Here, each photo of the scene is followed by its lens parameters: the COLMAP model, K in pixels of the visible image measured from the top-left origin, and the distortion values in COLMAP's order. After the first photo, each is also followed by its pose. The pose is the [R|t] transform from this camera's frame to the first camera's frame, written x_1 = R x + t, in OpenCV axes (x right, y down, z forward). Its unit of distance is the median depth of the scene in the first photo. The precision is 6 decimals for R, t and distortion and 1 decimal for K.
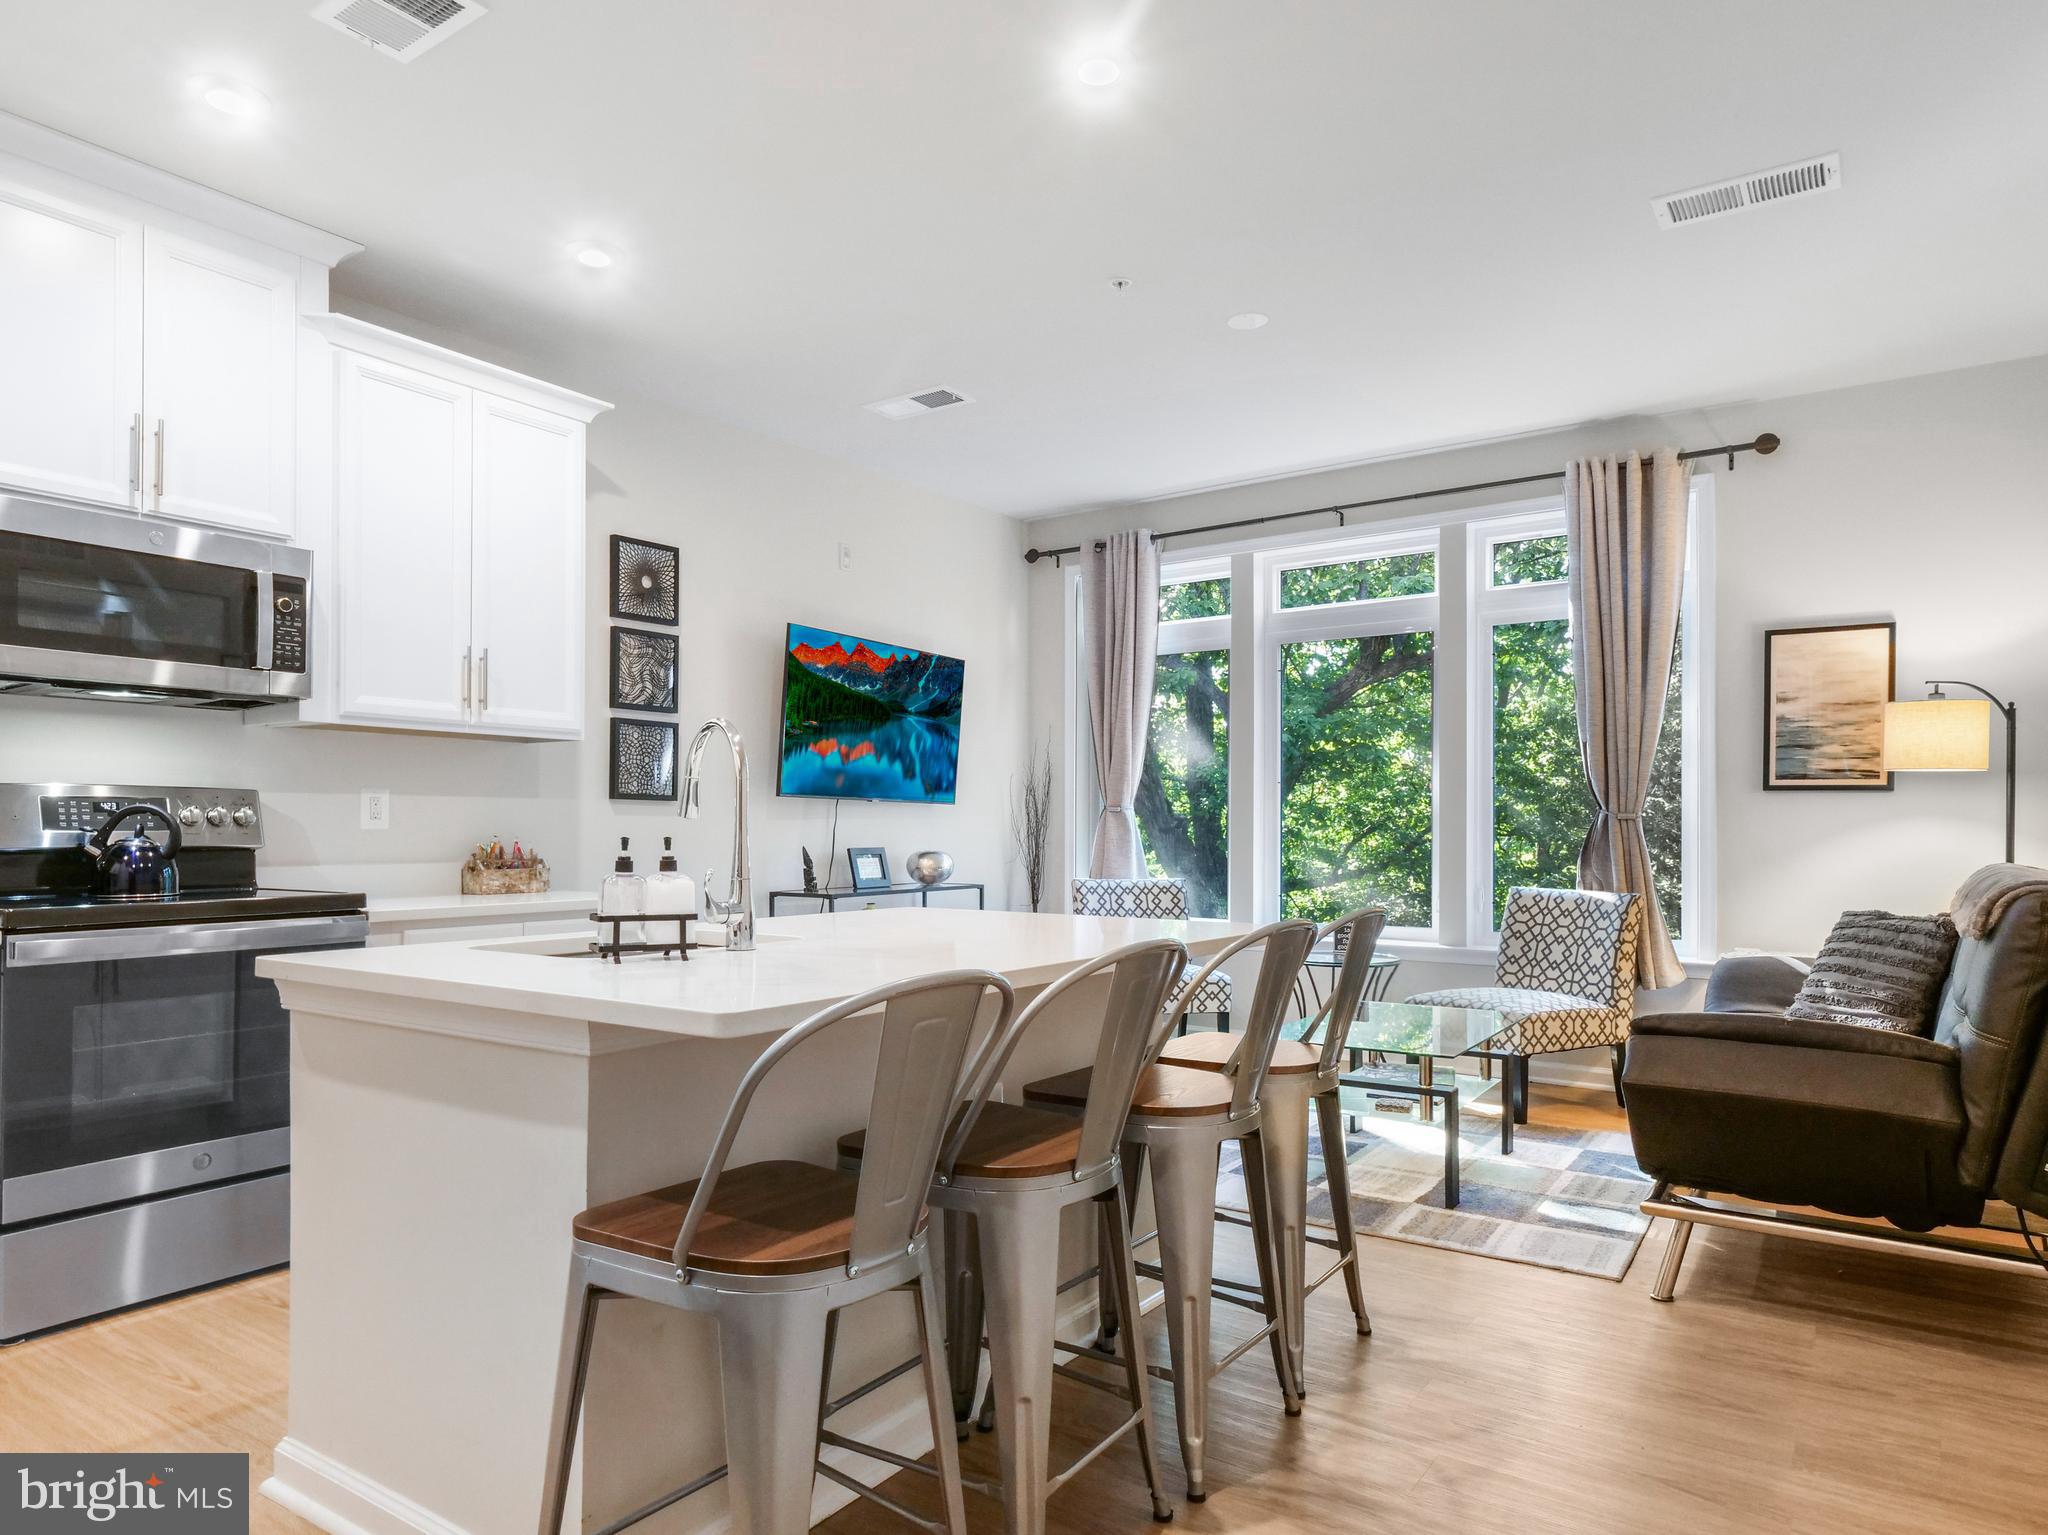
lens RADIAL K [[1308.0, 0, 1001.4], [0, 1308.0, 819.1], [0, 0, 1]] dist [0.013596, 0.004166]
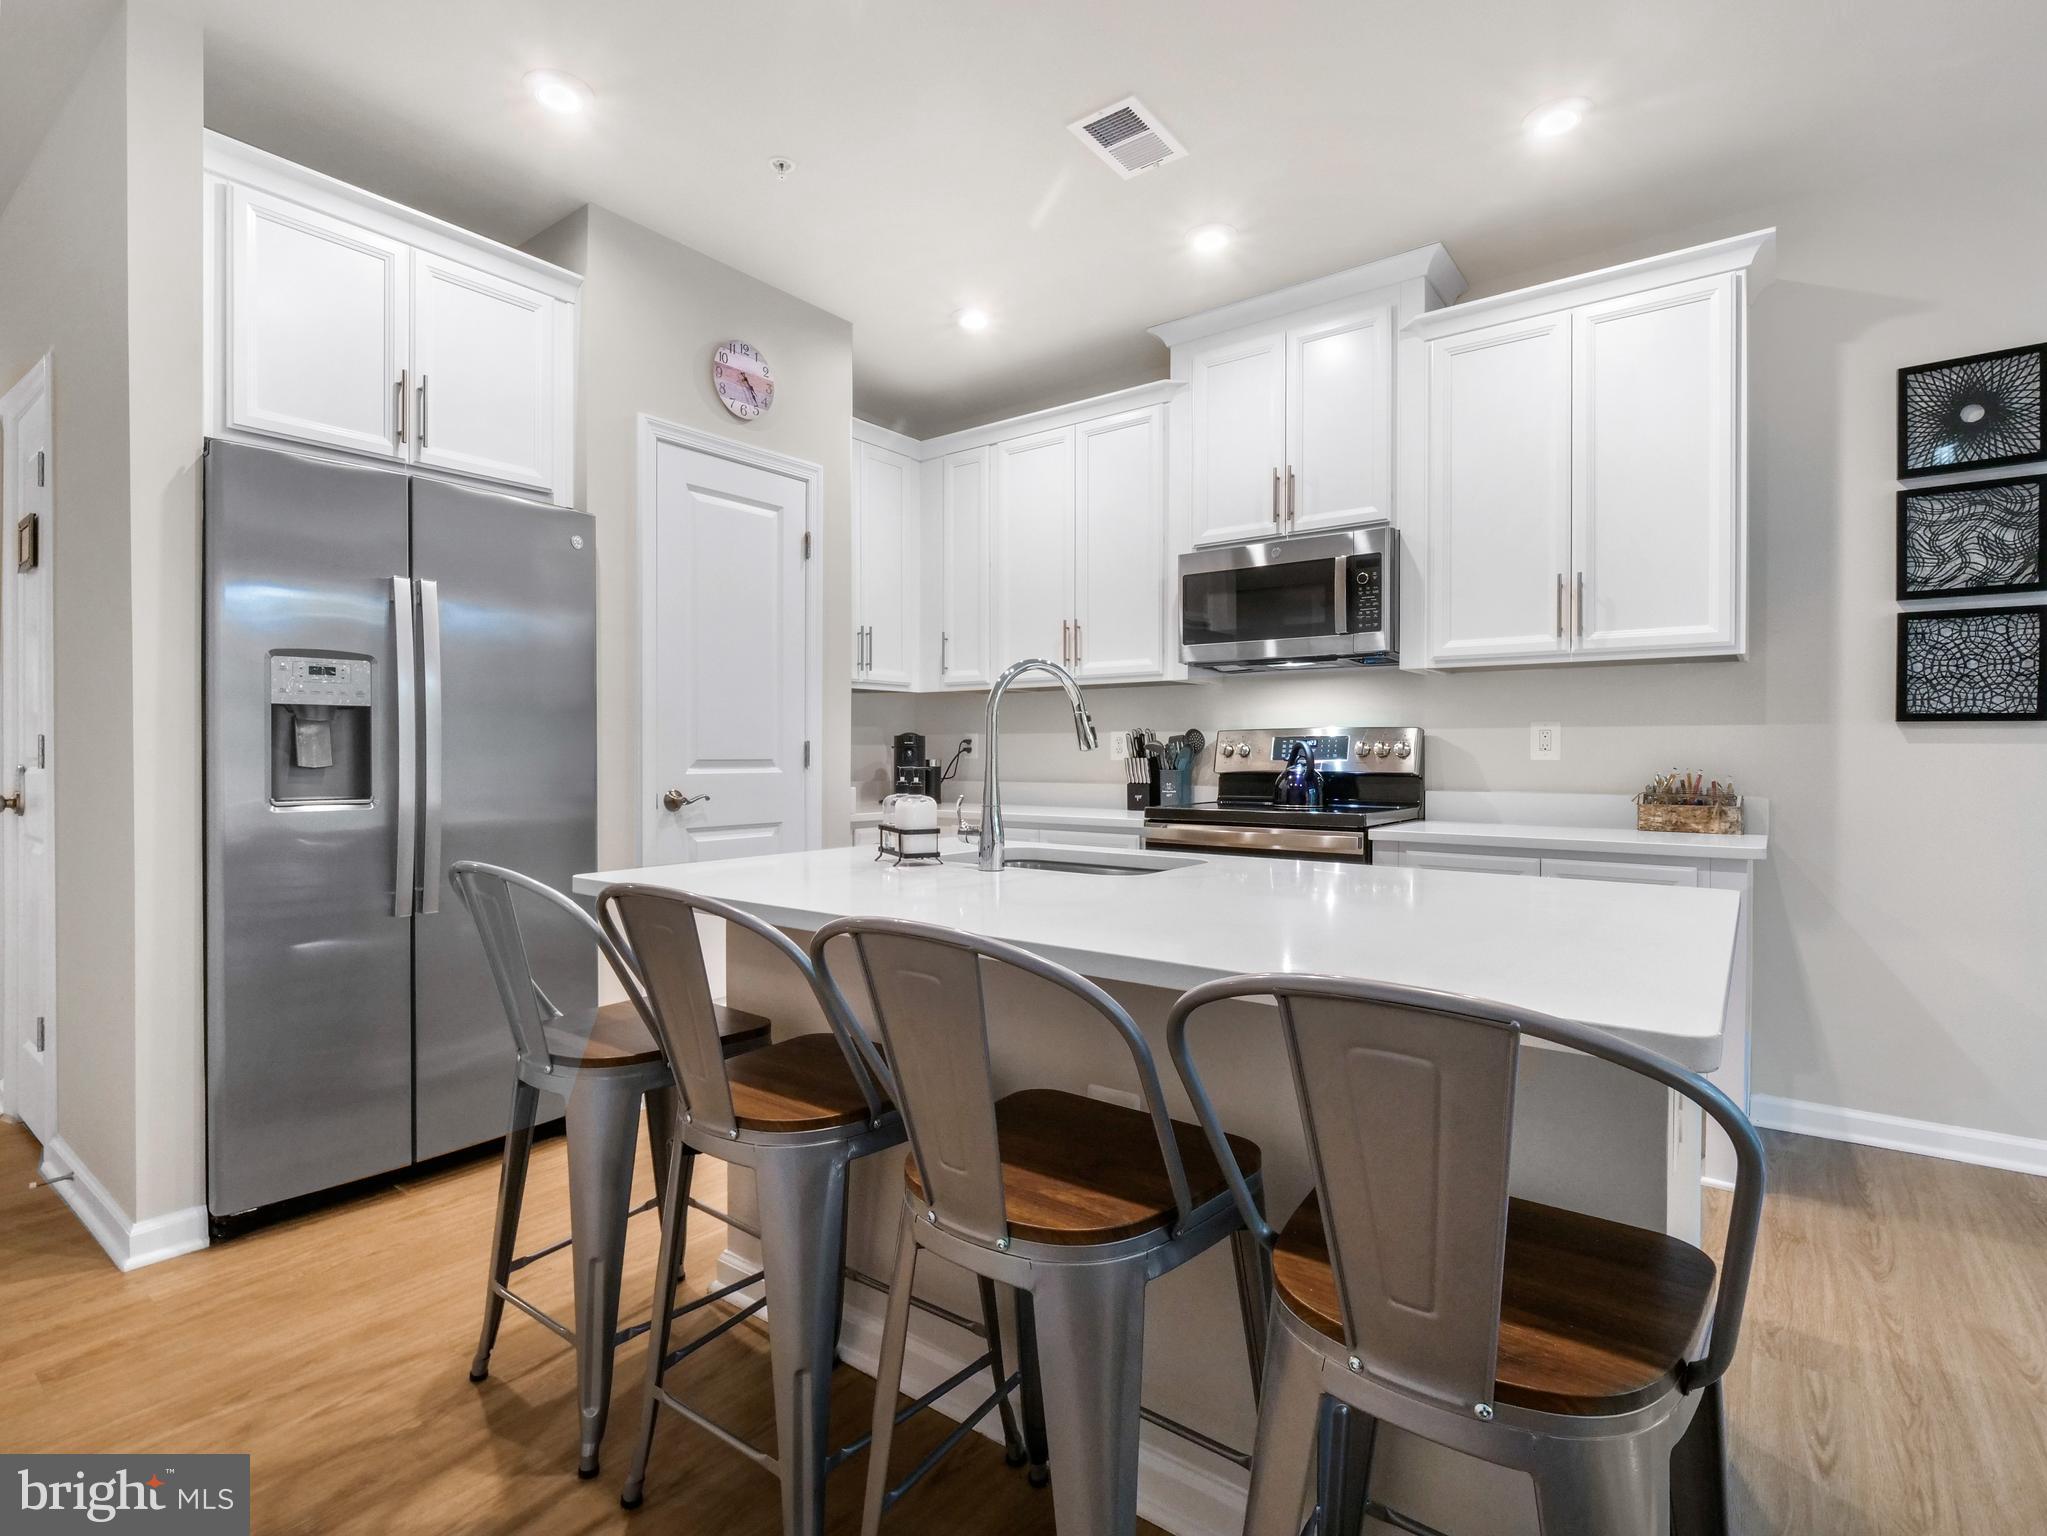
lens RADIAL K [[1021.7, 0, 996.6], [0, 1021.7, 768.4], [0, 0, 1]] dist [-0.002351, -0.002461]
pose [[-0.069061, 0.014202, -0.997511, 0.315537], [0.004962, 0.999891, 0.013892, 0.000747], [0.997600, -0.003991, -0.069124, 0.506794]]
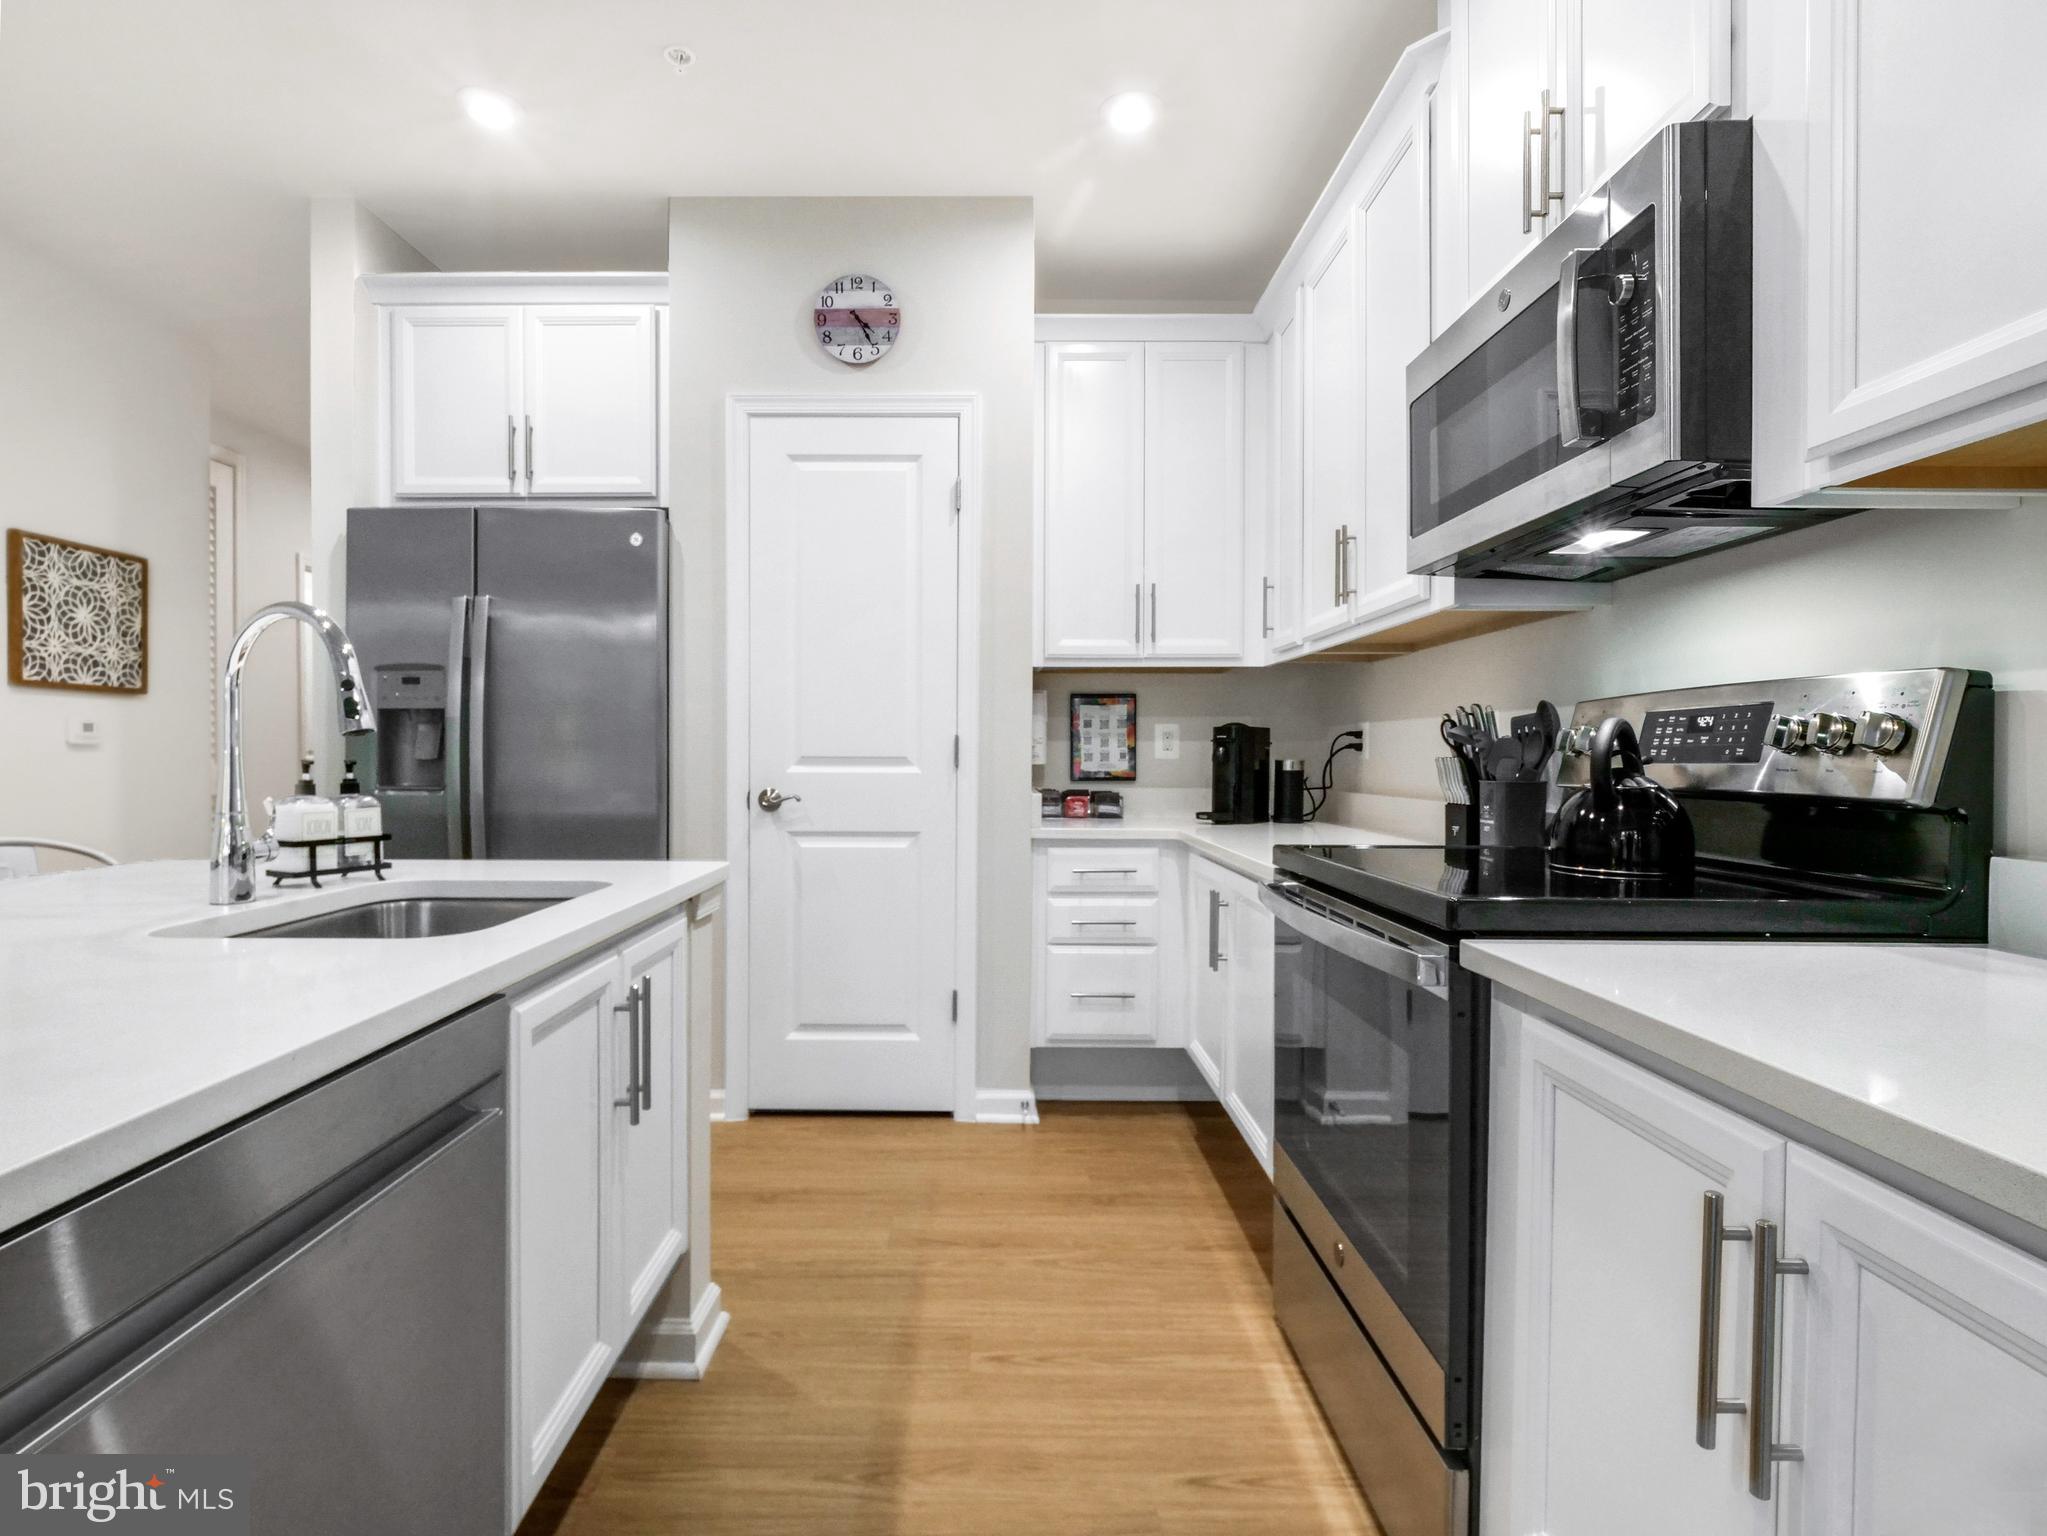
lens RADIAL K [[1021.7, 0, 932.1], [0, 1021.7, 774.6], [0, 0, 1]] dist [-0.002351, -0.002461]
pose [[-0.846914, 0.004662, -0.531709, -0.096954], [-0.002093, 0.999925, 0.012101, 0.006743], [0.531725, 0.011361, -0.846841, 0.833302]]
